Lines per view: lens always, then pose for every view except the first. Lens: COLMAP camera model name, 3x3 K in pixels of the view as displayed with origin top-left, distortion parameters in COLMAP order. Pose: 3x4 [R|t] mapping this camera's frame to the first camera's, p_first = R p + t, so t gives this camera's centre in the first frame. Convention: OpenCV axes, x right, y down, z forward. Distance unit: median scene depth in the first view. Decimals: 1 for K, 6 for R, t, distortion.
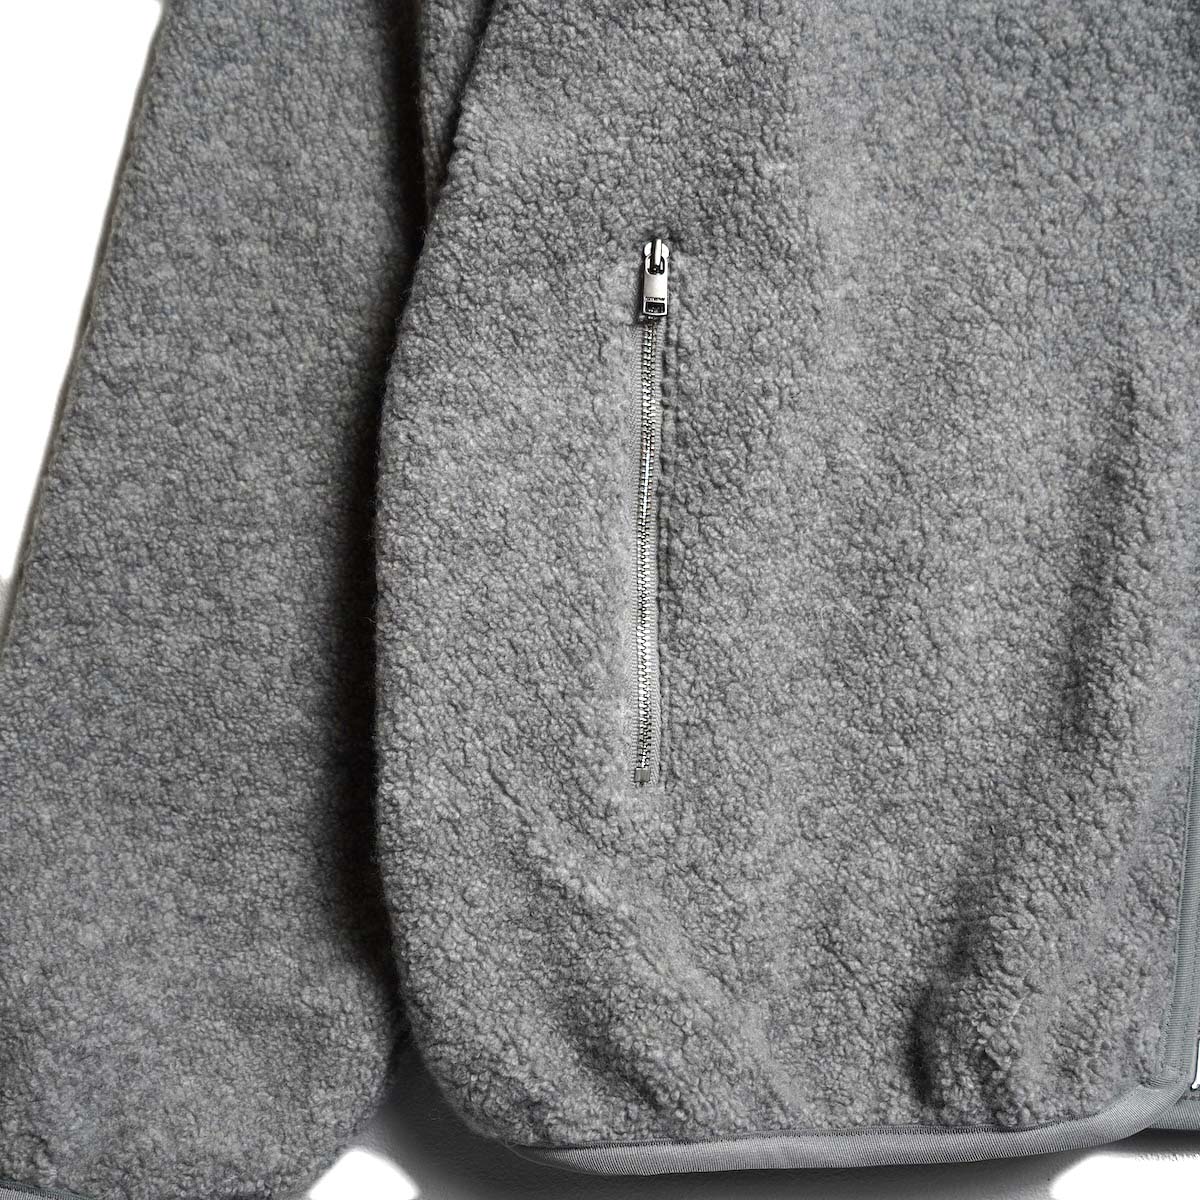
lens RADIAL K [[1522.0, 0, 601.5], [0, 1522.0, 544.8], [0, 0, 1]] dist [-0.019219, 0.050693]
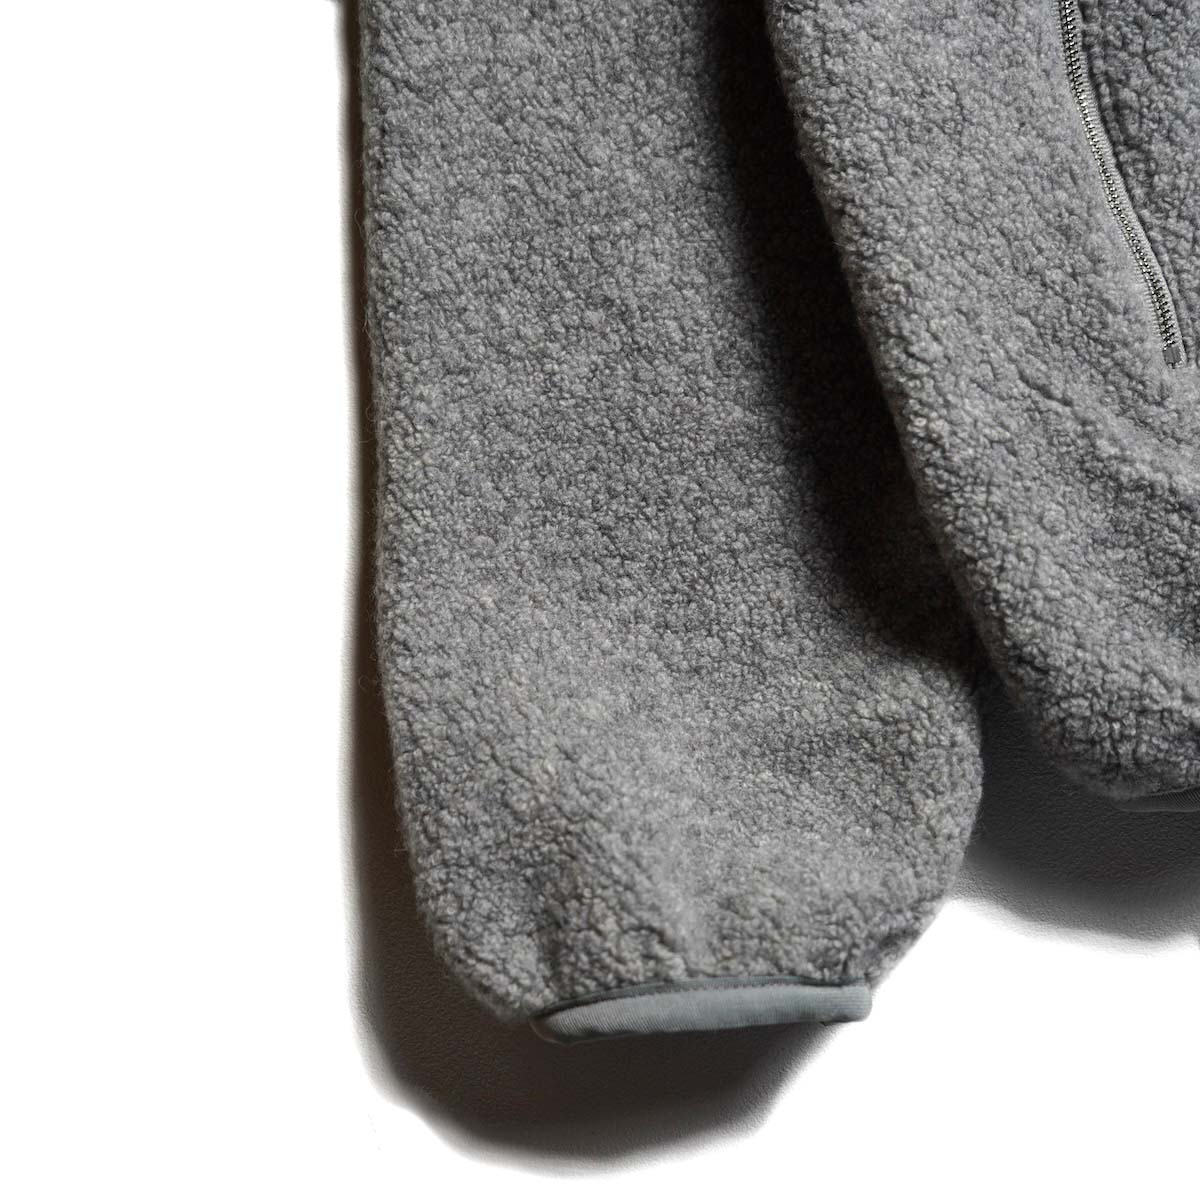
lens RADIAL K [[1522.0, 0, 601.5], [0, 1522.0, 544.8], [0, 0, 1]] dist [-0.019219, 0.050693]
pose [[0.964062, -0.258151, 0.062796, -0.368461], [0.258039, 0.966083, 0.010029, 0.165866], [-0.063255, 0.006536, 0.997976, 0.174056]]
